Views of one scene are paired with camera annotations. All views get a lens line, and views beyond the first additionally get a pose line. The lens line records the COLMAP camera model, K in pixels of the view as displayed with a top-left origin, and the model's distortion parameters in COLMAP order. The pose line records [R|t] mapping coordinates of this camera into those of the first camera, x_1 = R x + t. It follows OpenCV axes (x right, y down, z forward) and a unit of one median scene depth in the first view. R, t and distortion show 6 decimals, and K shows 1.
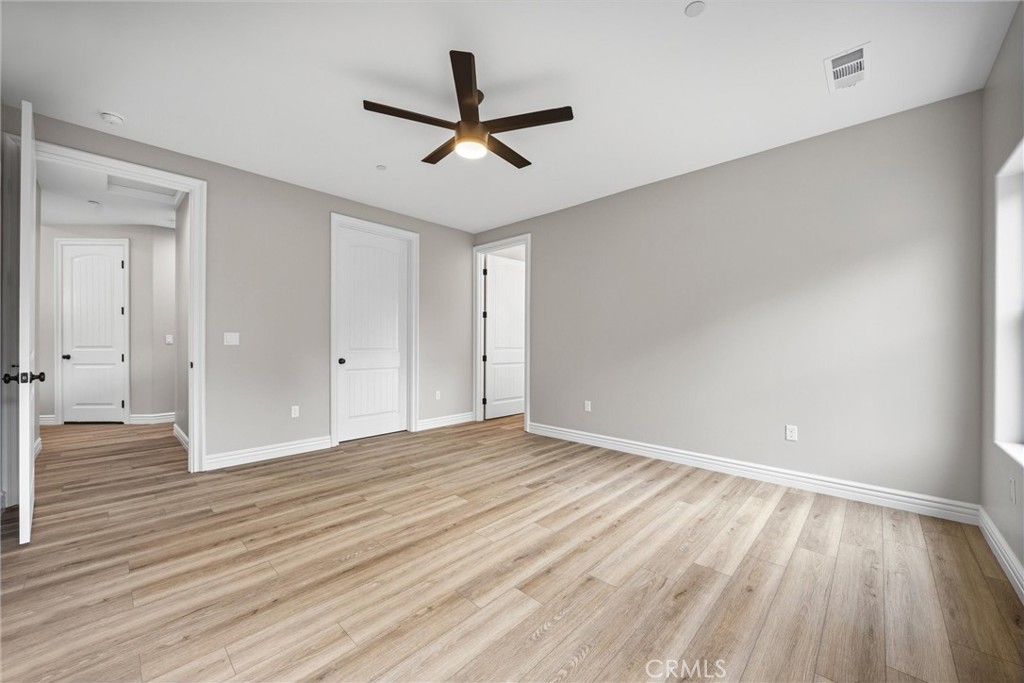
lens RADIAL K [[388.6, 0, 517.5], [0, 388.6, 343.9], [0, 0, 1]] dist [0.002070, 0.000200]
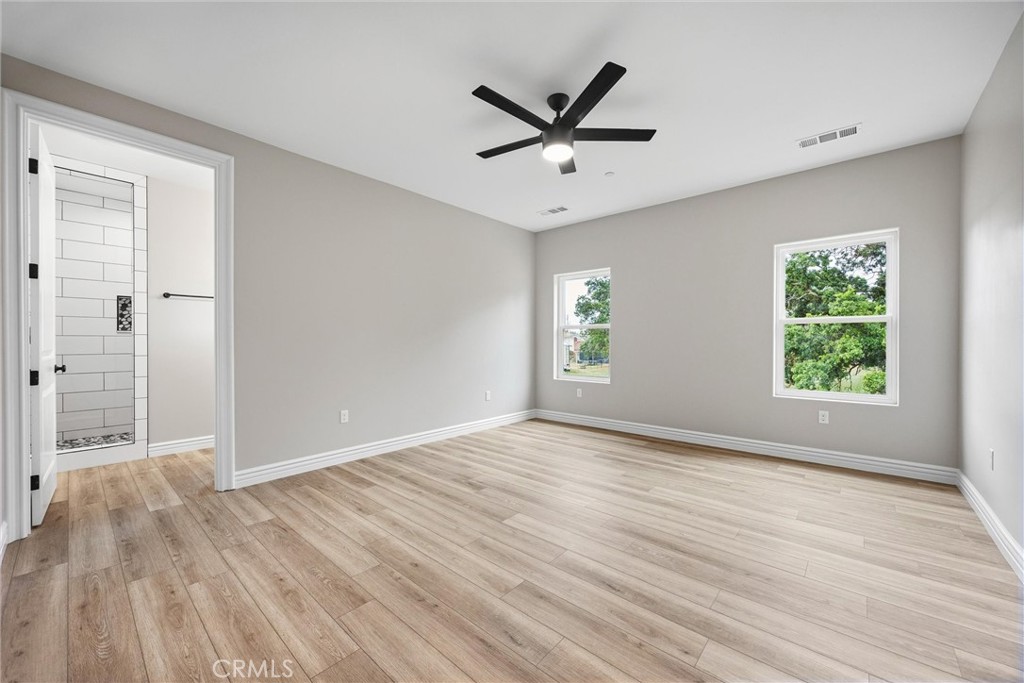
lens RADIAL K [[388.6, 0, 517.2], [0, 388.6, 342.4], [0, 0, 1]] dist [0.002070, 0.000200]
pose [[-0.034628, -0.000735, 0.999400, -0.912478], [-0.000638, 1.000000, 0.000713, 0.000571], [-0.999400, -0.000613, -0.034628, 0.907131]]
